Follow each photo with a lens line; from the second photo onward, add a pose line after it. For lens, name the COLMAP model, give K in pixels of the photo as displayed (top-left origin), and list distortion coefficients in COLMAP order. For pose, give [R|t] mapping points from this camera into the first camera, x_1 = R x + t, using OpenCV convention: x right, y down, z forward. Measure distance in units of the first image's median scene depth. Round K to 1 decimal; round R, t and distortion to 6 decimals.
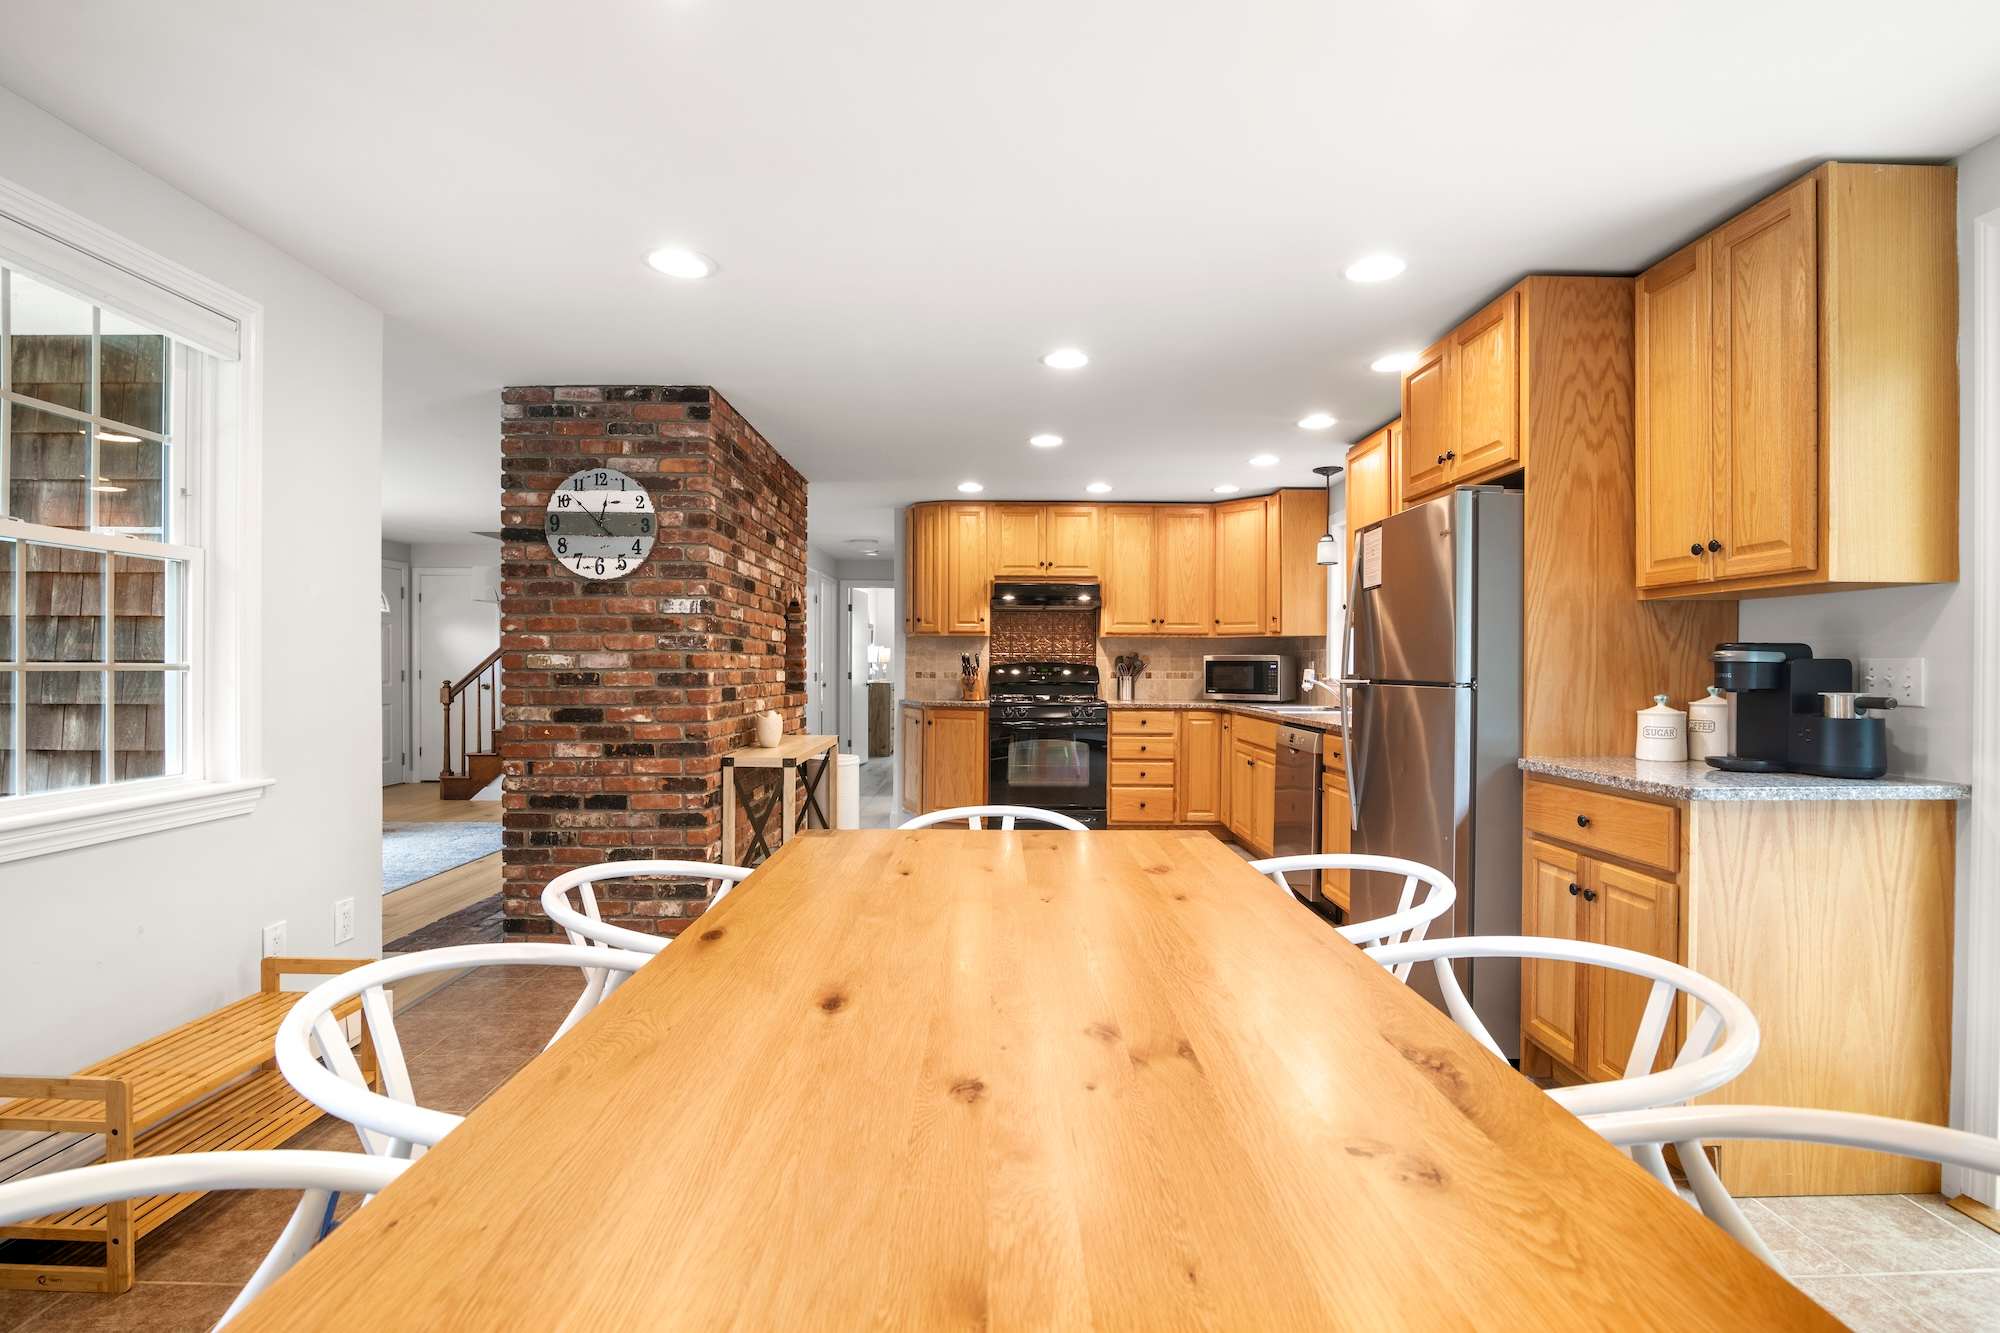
lens RADIAL K [[915.9, 0, 1004.4], [0, 915.9, 671.4], [0, 0, 1]] dist [-0.020914, 0.001462]
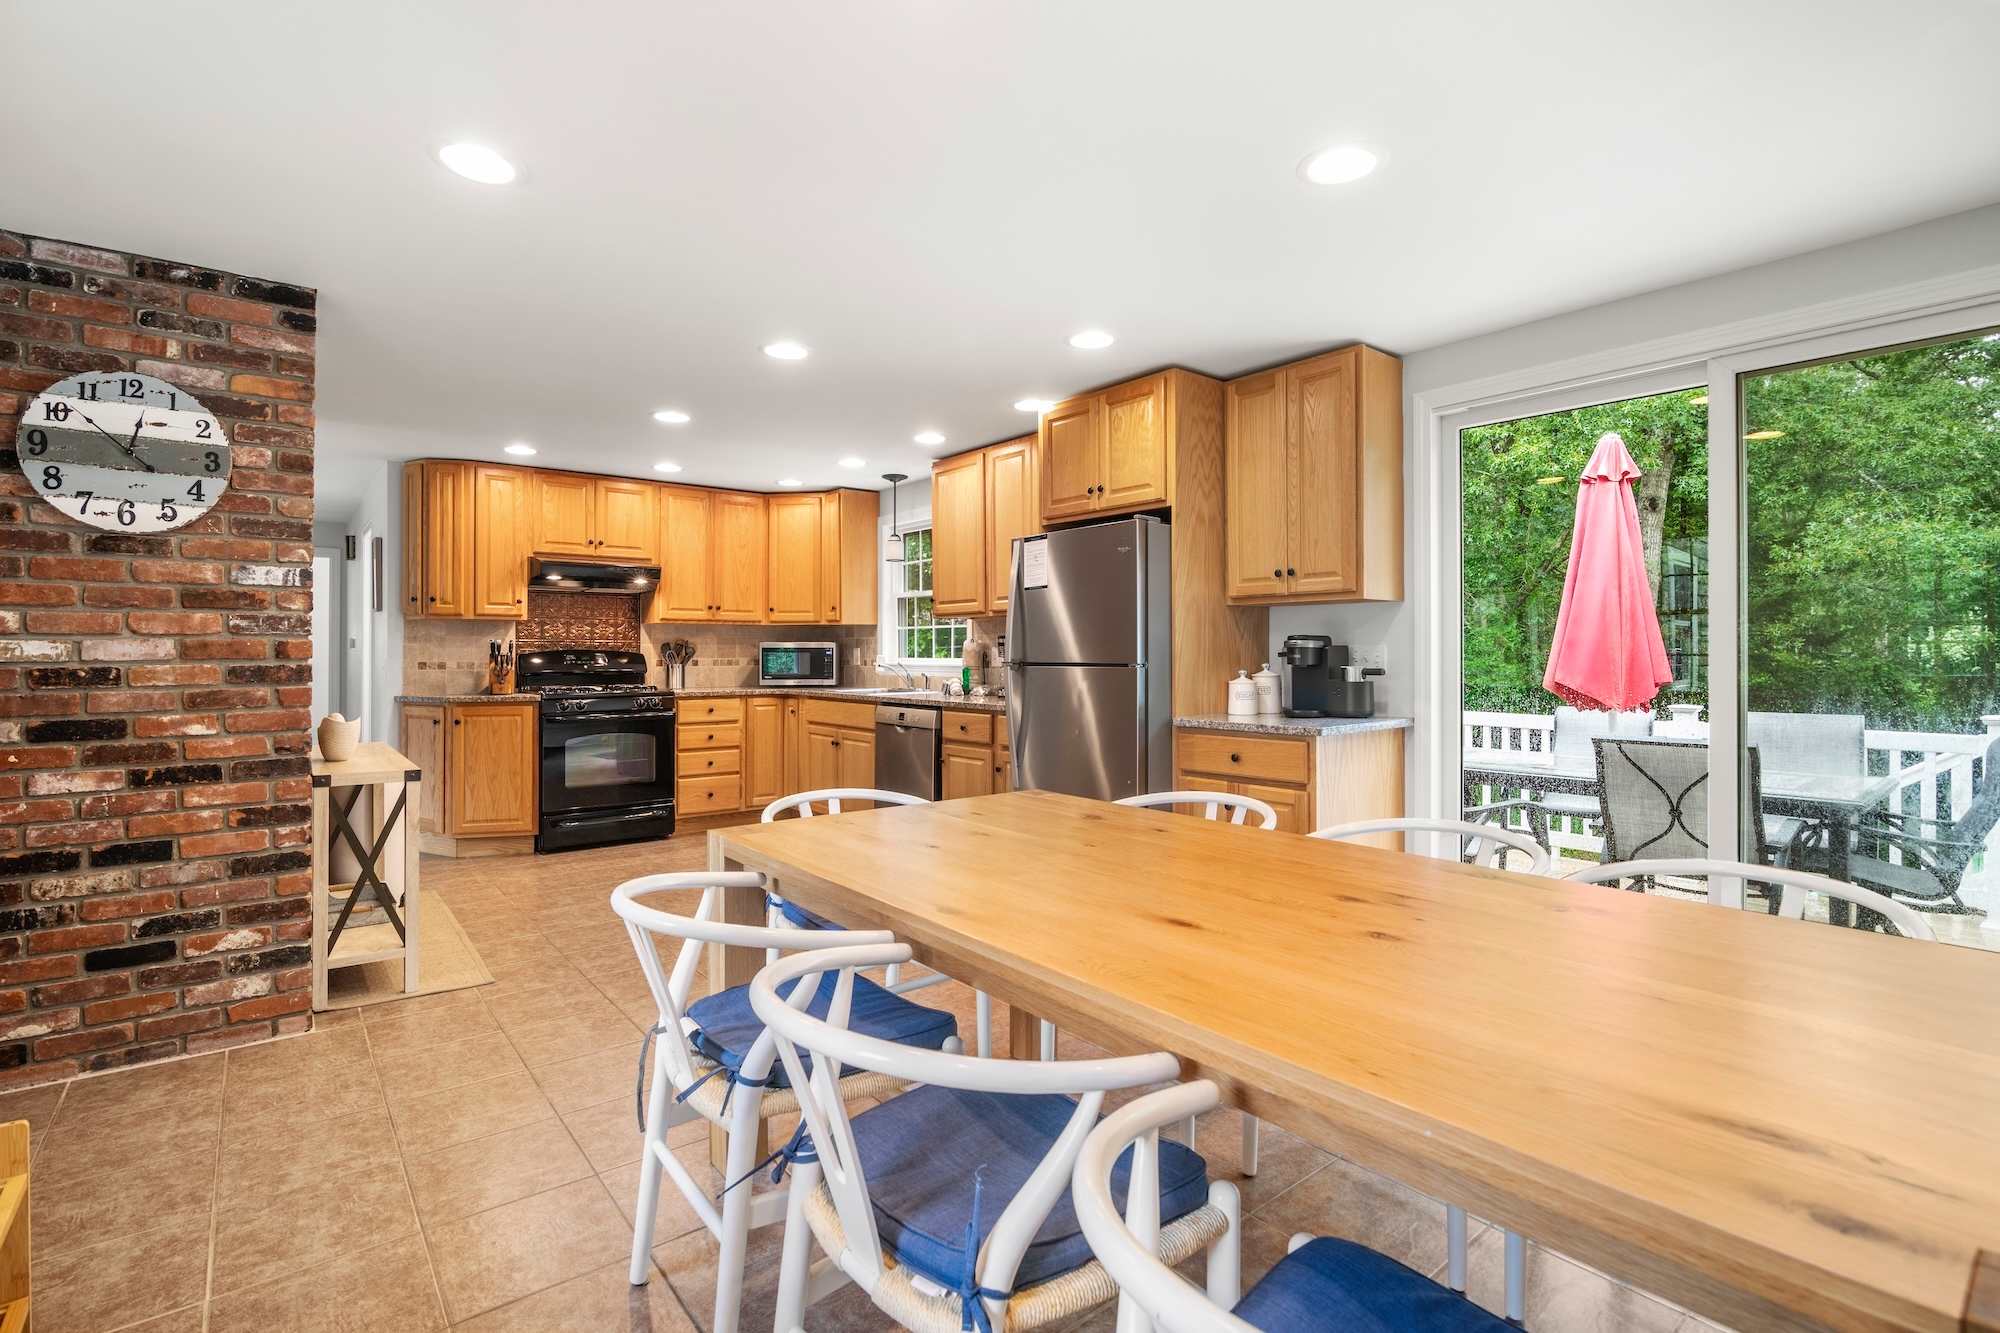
lens RADIAL K [[915.9, 0, 1013.8], [0, 915.9, 649.7], [0, 0, 1]] dist [-0.020914, 0.001462]
pose [[0.783289, -0.003954, 0.621645, -0.336923], [0.009537, 0.999939, -0.005657, -0.001357], [-0.621585, 0.010359, 0.783278, 0.047533]]
